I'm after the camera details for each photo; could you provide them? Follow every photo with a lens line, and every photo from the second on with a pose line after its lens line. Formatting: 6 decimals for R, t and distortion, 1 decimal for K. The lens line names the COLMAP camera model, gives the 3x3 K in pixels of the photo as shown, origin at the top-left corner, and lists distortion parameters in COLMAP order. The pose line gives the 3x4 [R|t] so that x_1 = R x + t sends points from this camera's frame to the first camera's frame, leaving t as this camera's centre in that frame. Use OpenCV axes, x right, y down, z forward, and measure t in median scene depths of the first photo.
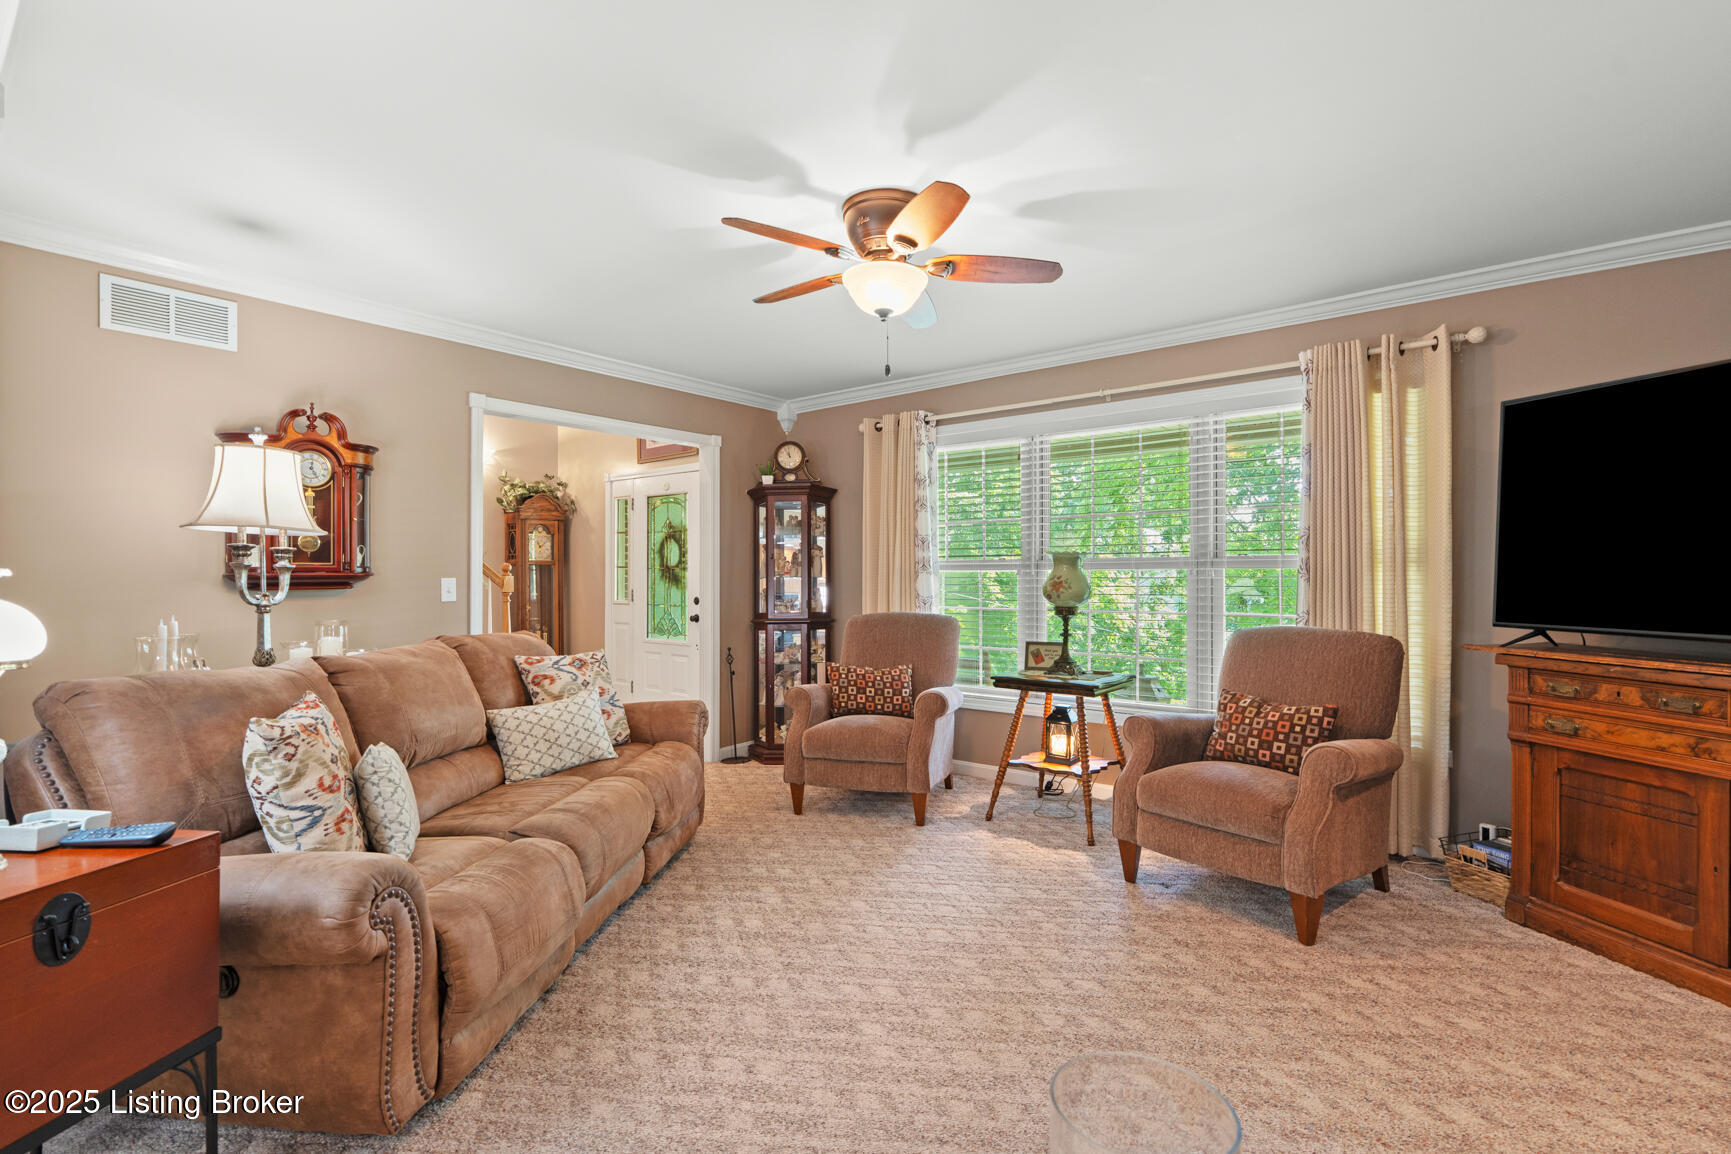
lens RADIAL K [[788.3, 0, 861.1], [0, 788.3, 574.7], [0, 0, 1]] dist [0.001143, 0.000126]
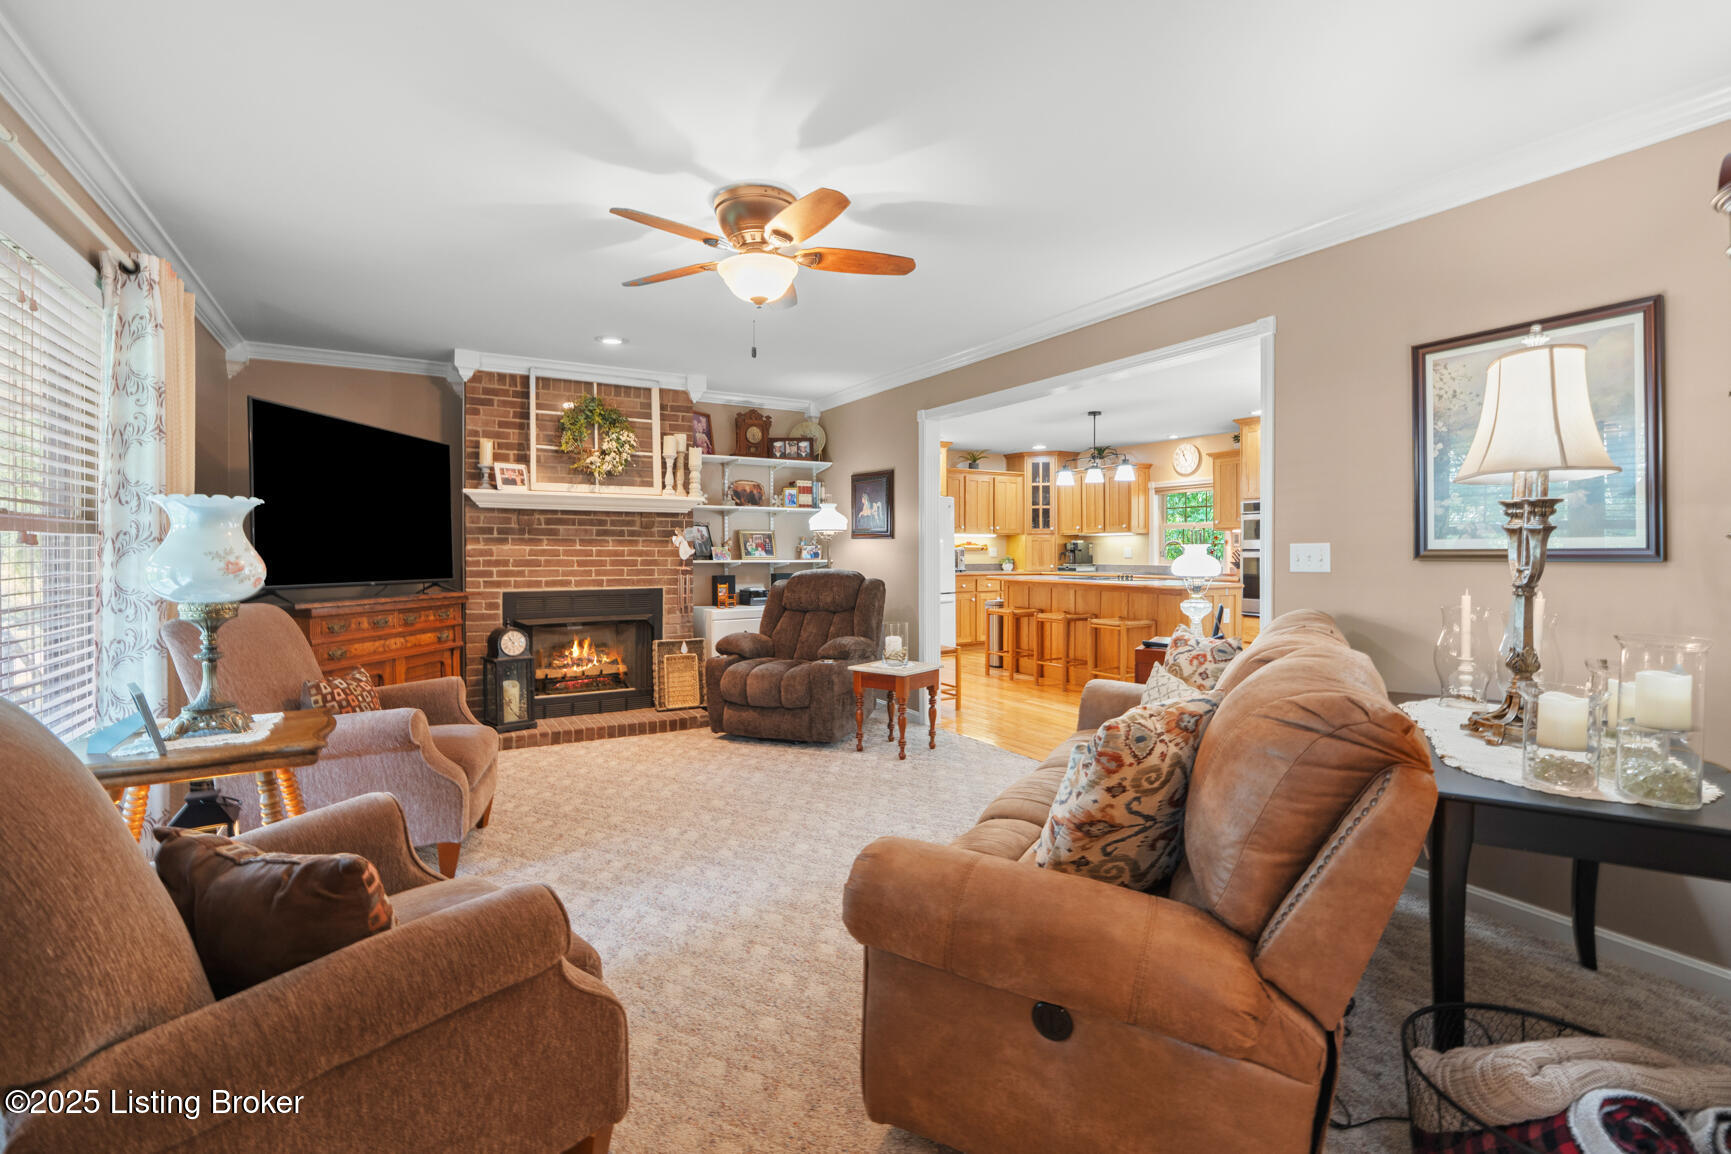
lens RADIAL K [[788.3, 0, 866.2], [0, 788.3, 558.1], [0, 0, 1]] dist [0.001143, 0.000126]
pose [[-0.932267, -0.001627, 0.361768, -0.527134], [0.001882, 0.999955, 0.009347, 0.010124], [-0.361767, 0.009394, -0.932221, 2.071281]]
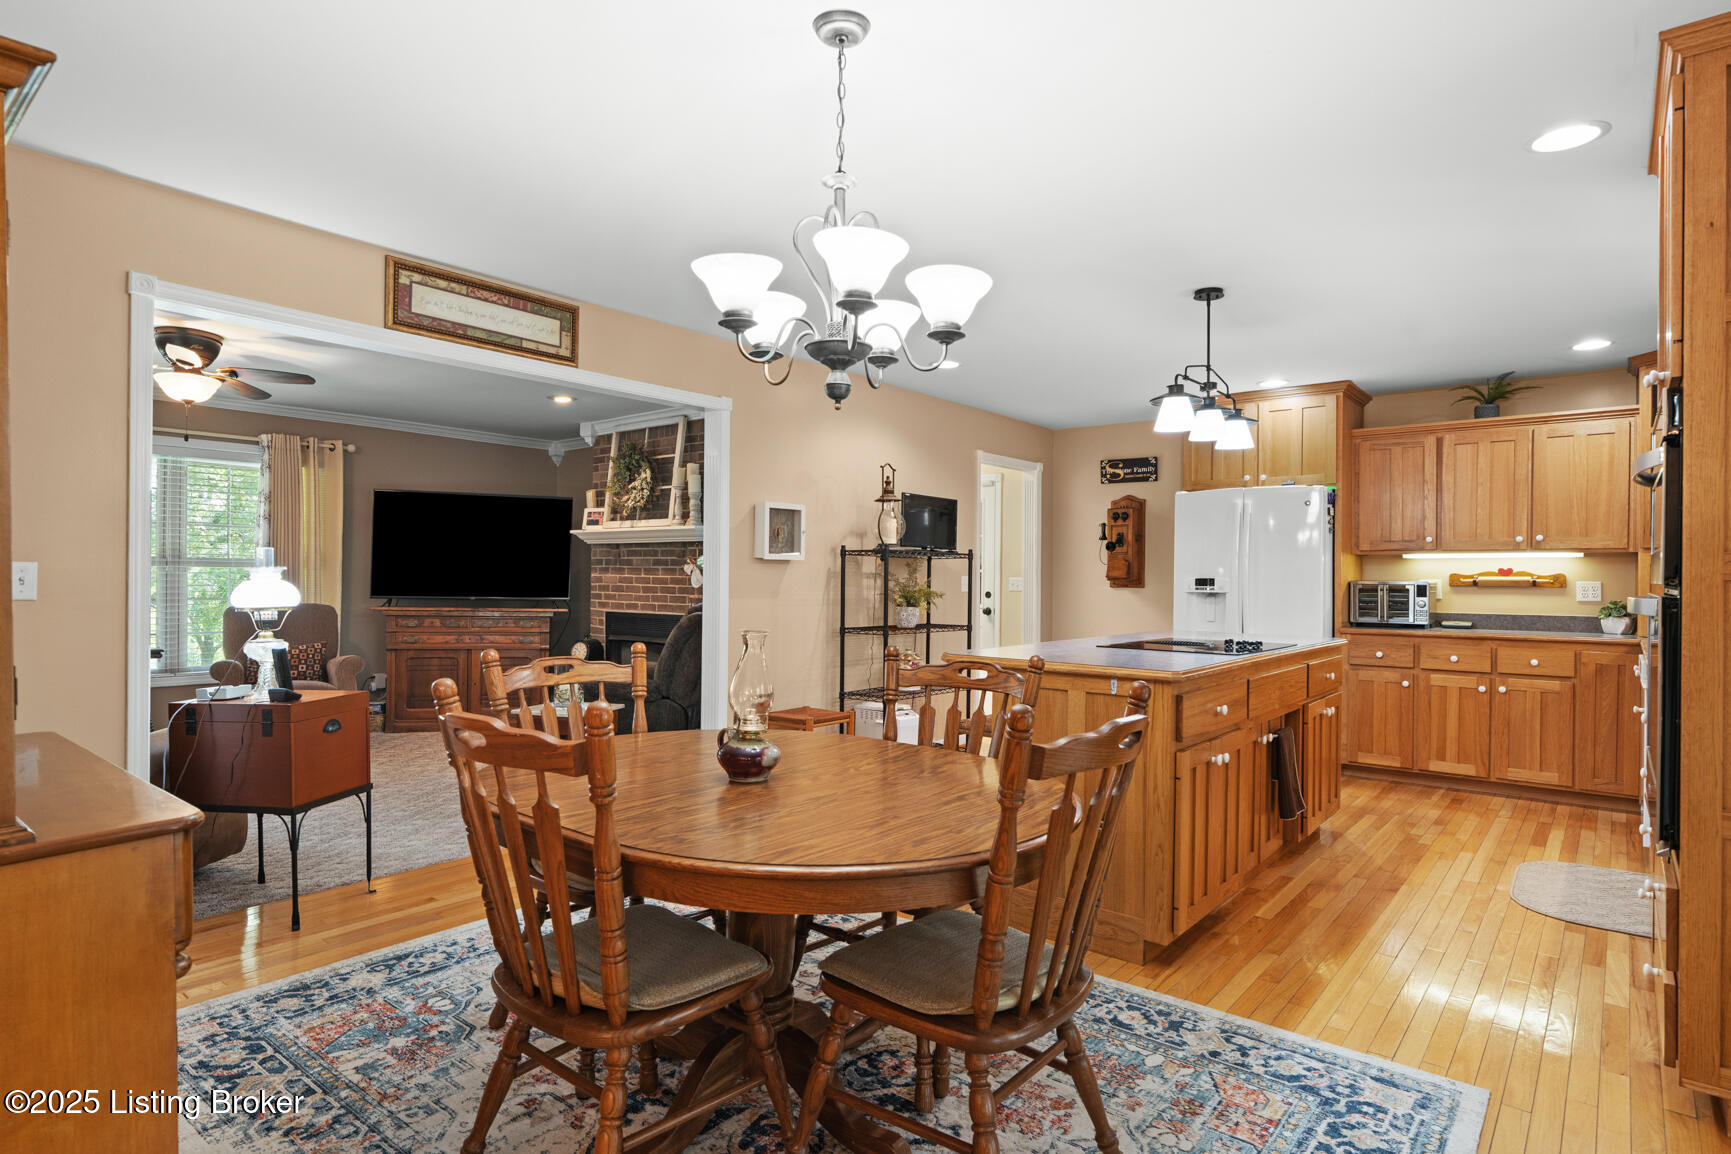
lens RADIAL K [[923.9, 0, 863.8], [0, 923.9, 583.5], [0, 0, 1]] dist [-0.002878, -0.000179]
pose [[0.010499, -0.001010, 0.999944, -1.855915], [-0.010230, 0.999947, 0.001117, 0.014316], [-0.999893, -0.010241, 0.010489, -0.355059]]
